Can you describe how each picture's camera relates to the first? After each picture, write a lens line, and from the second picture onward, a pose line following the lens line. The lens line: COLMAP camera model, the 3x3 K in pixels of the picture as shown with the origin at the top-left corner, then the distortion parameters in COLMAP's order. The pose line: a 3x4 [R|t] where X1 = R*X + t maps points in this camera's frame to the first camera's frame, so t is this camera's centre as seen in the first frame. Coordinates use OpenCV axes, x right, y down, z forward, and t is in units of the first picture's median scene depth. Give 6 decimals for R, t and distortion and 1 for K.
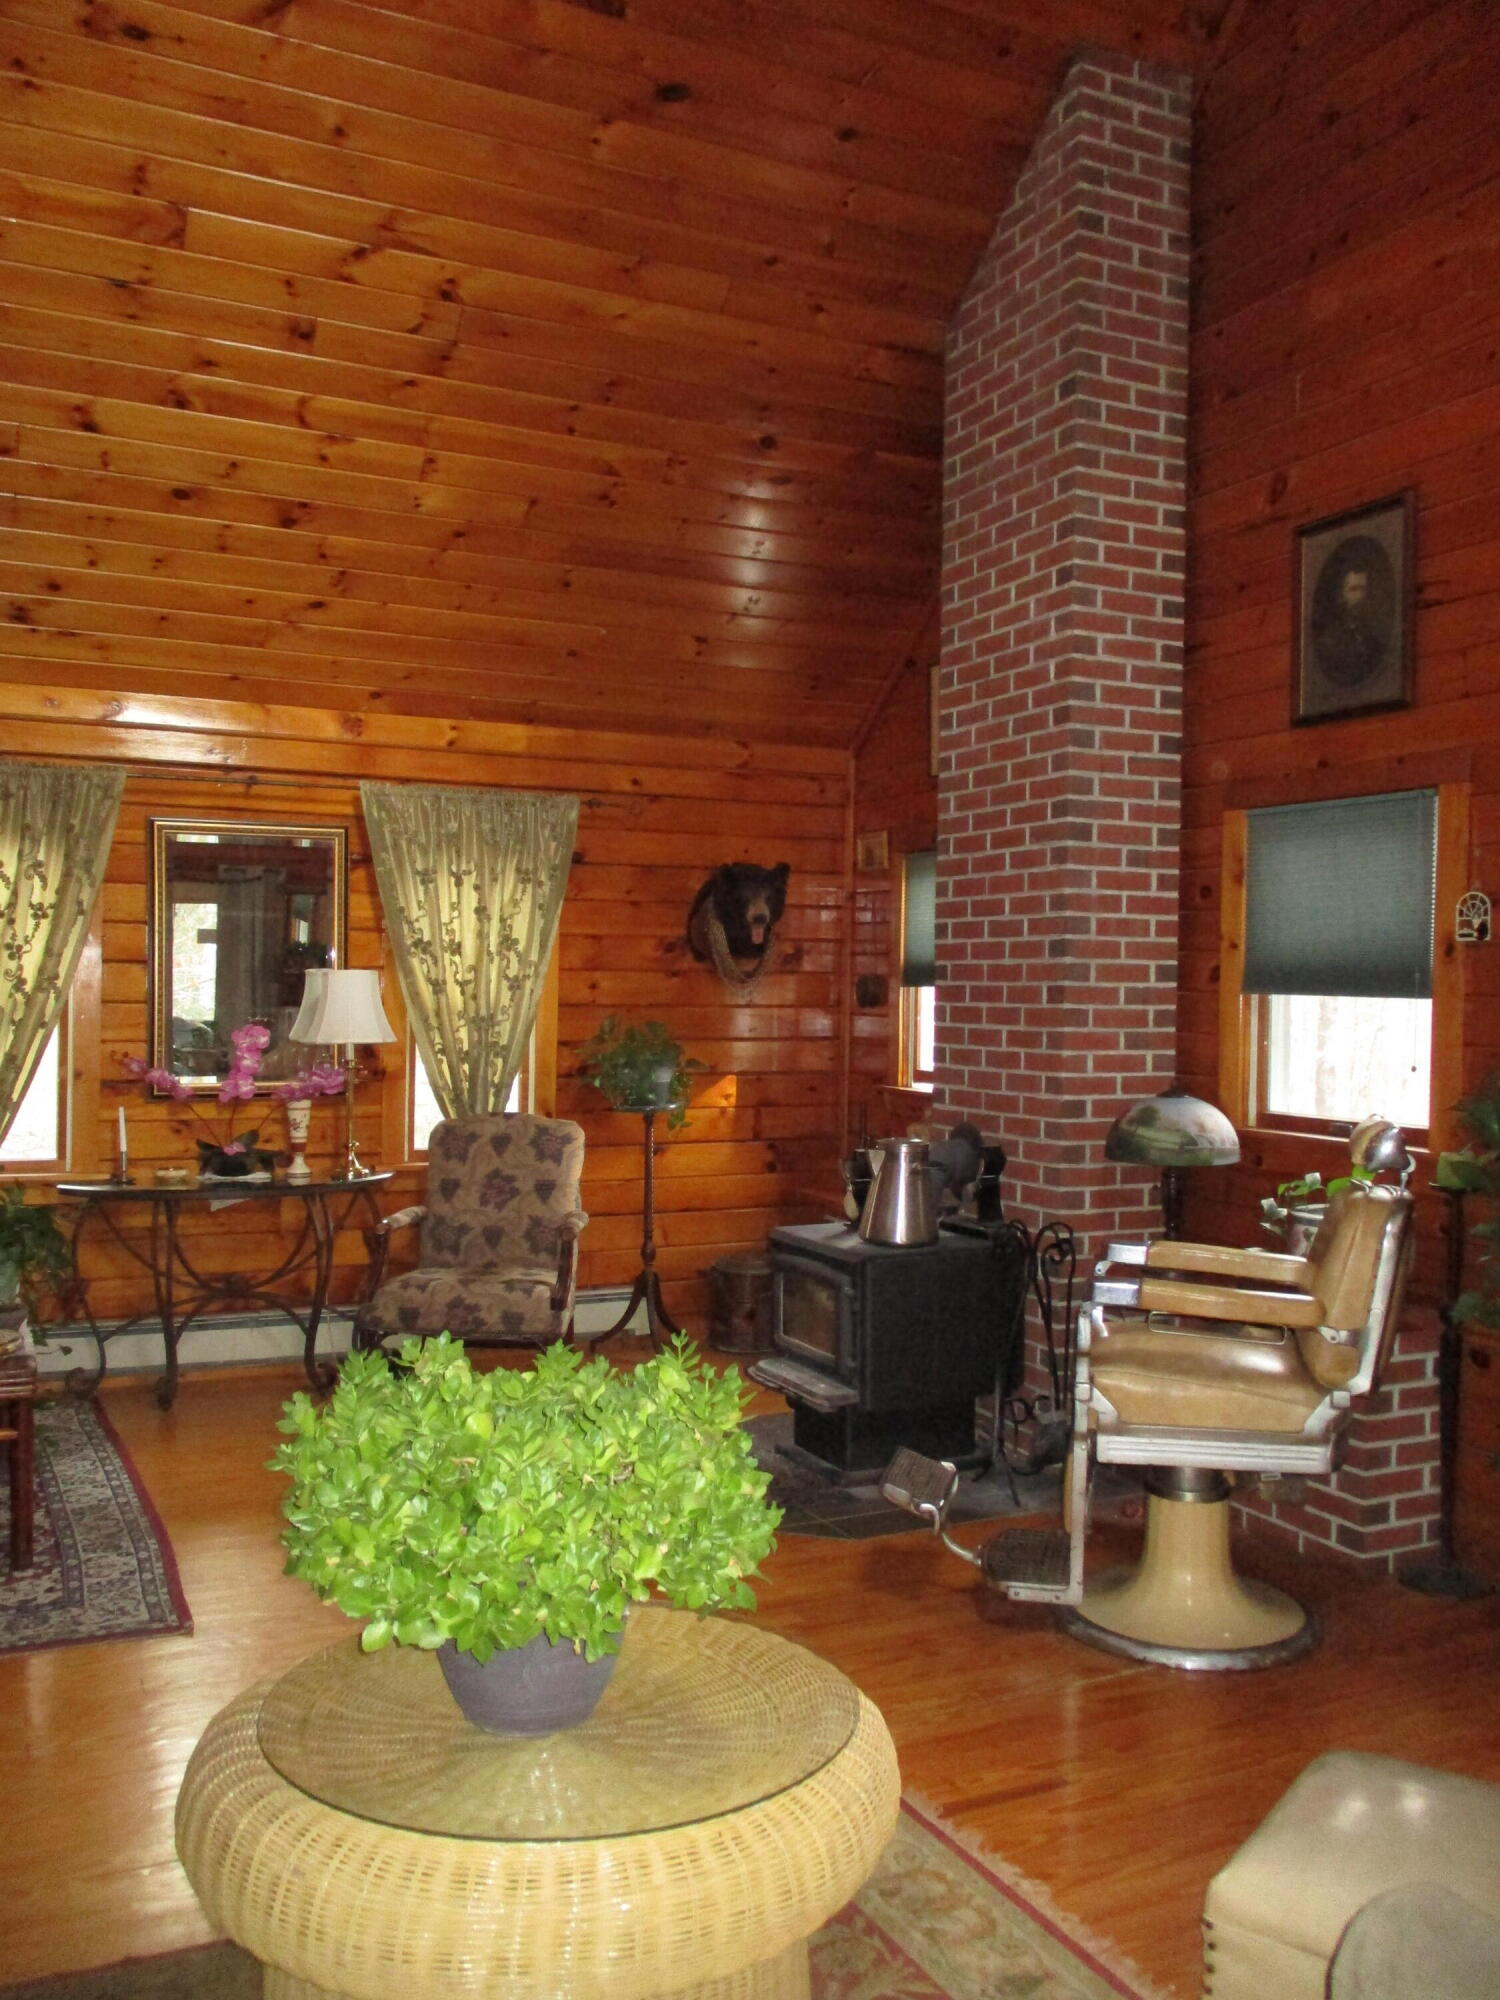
lens RADIAL K [[1677.6, 0, 750.0], [0, 1677.6, 1000.0], [0, 0, 1]] dist [-0.028809, 0.022605]
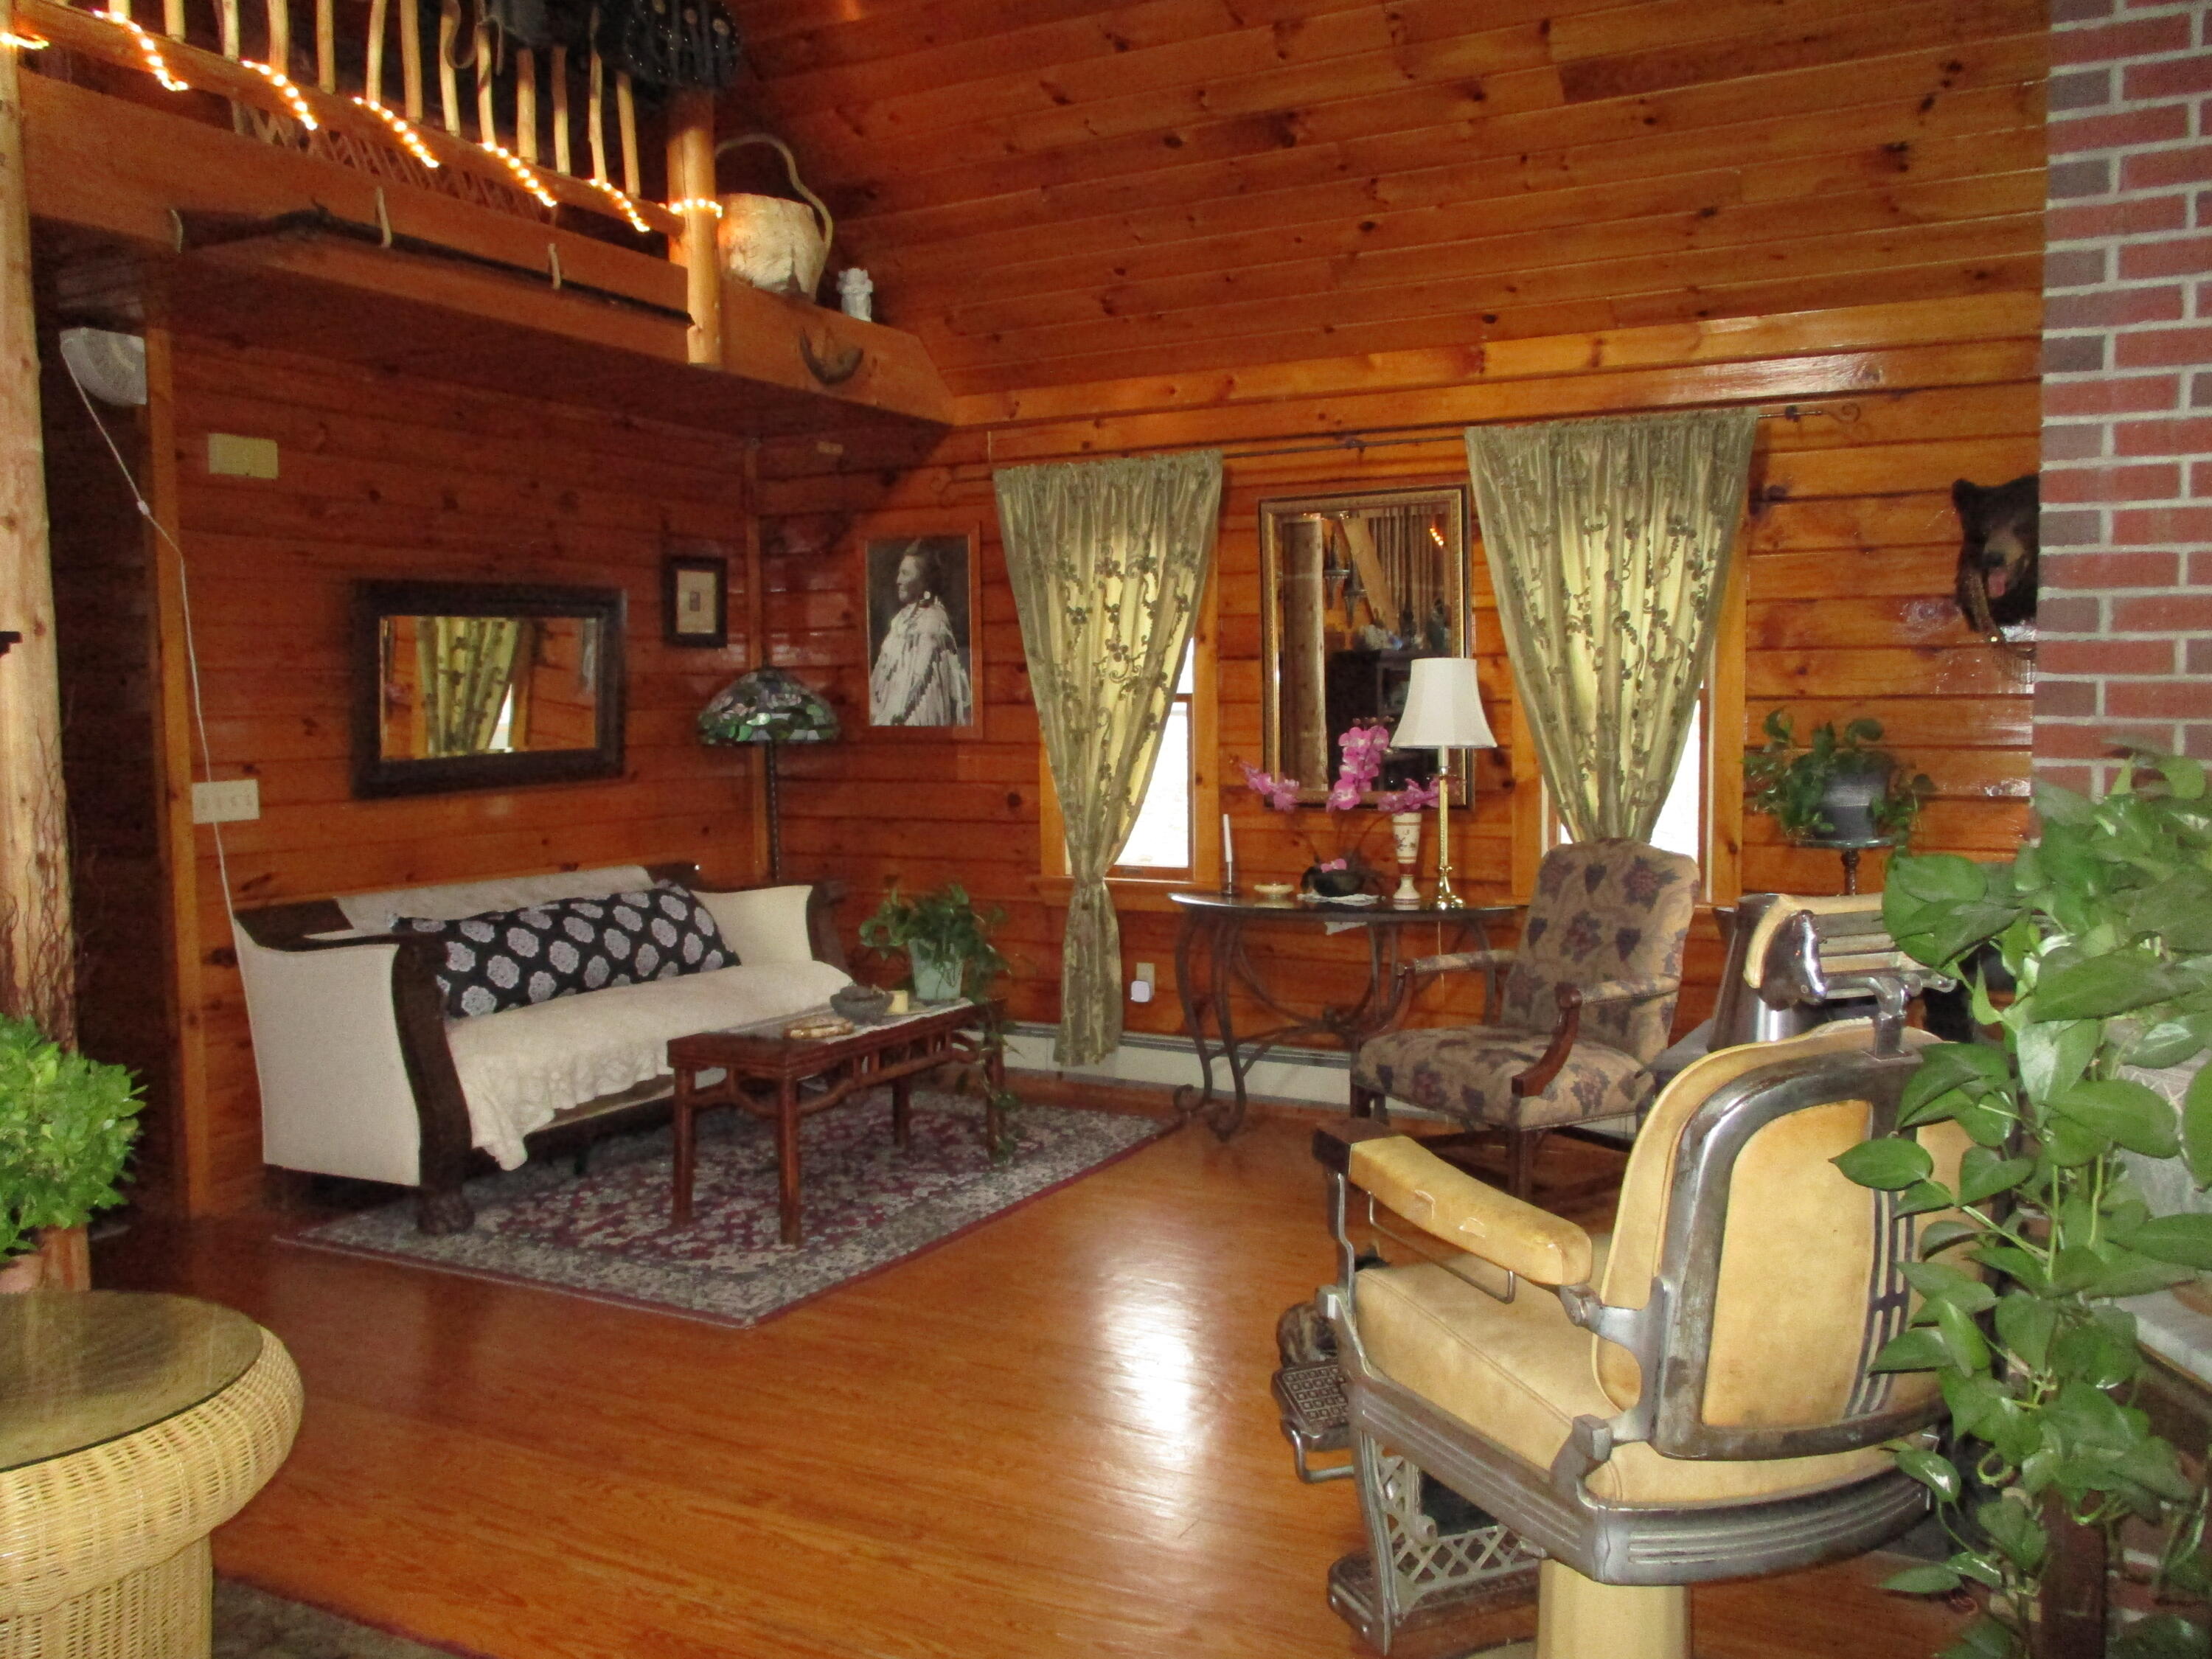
lens RADIAL K [[1855.4, 0, 1161.8], [0, 1855.4, 829.5], [0, 0, 1]] dist [-0.028809, 0.022605]
pose [[0.599183, 0.037200, -0.799747, 0.416832], [0.013761, 0.998294, 0.056745, 0.012308], [0.800494, -0.045006, 0.597649, 0.334442]]
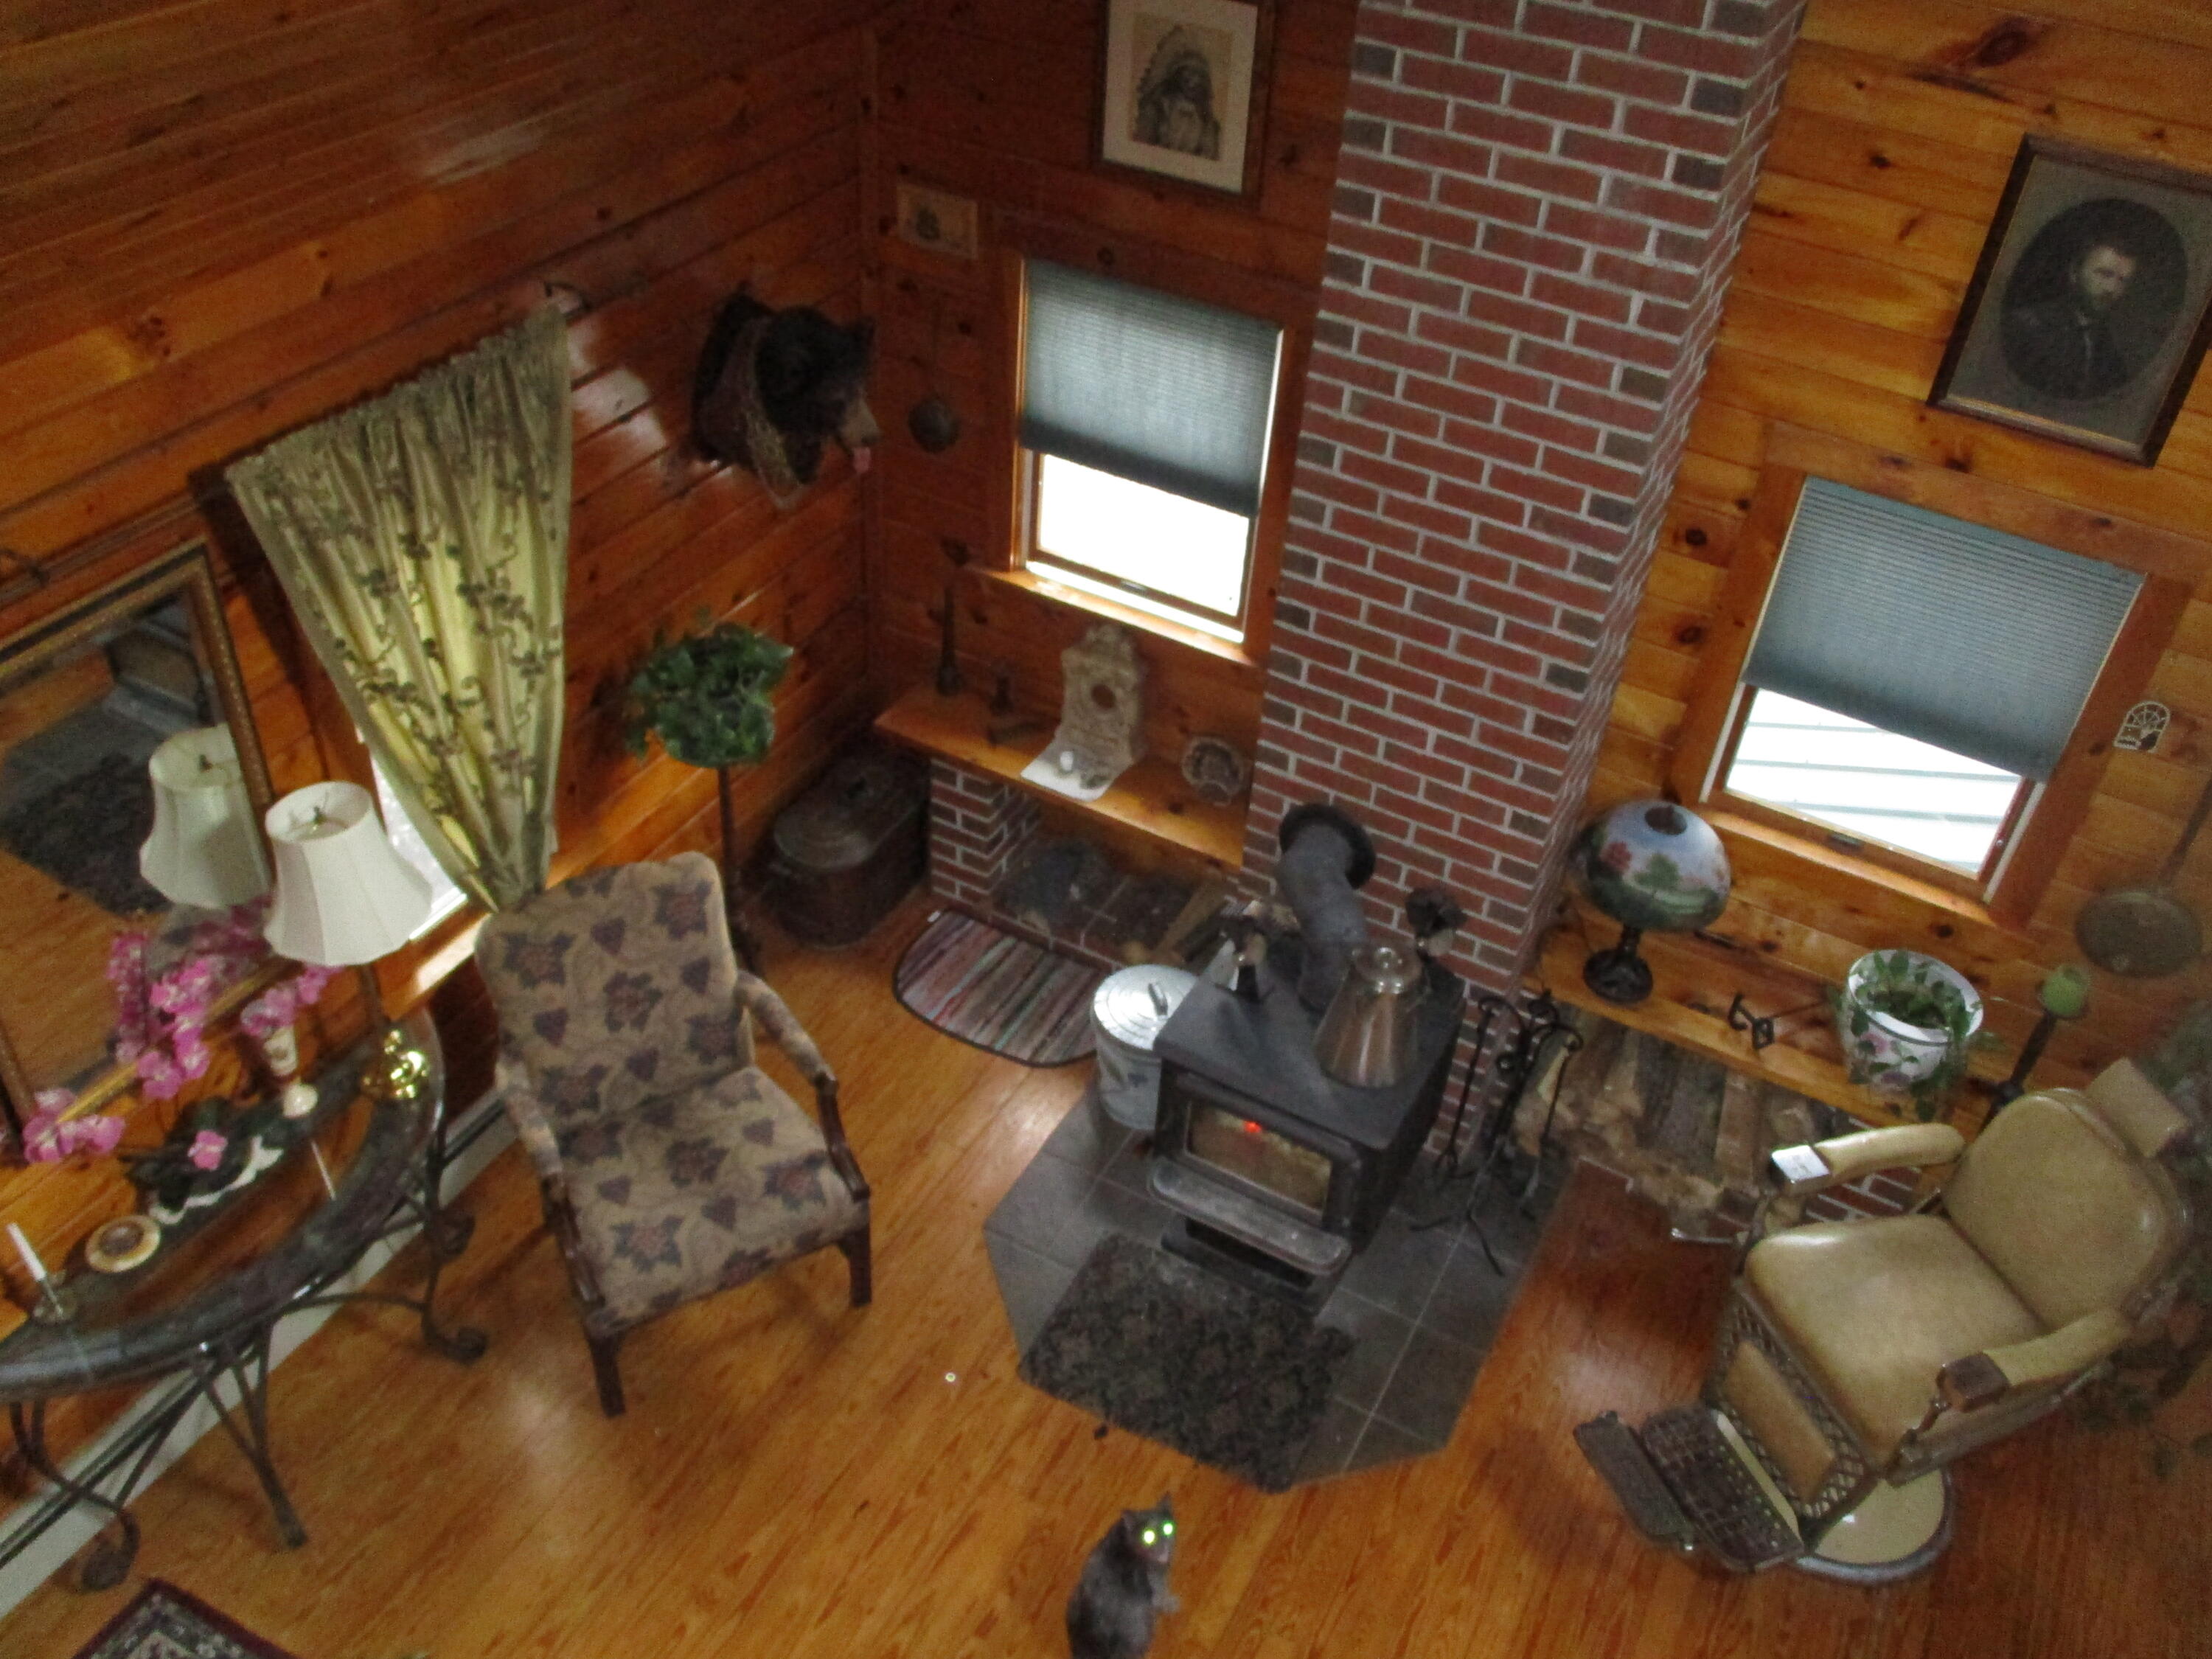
lens RADIAL K [[1874.1, 0, 1136.1], [0, 1874.1, 828.3], [0, 0, 1]] dist [-0.026359, 0.004556]
pose [[0.798607, -0.344013, 0.493843, -0.326812], [-0.055701, 0.774771, 0.629783, -0.402265], [-0.599269, -0.530457, 0.599576, 0.486451]]
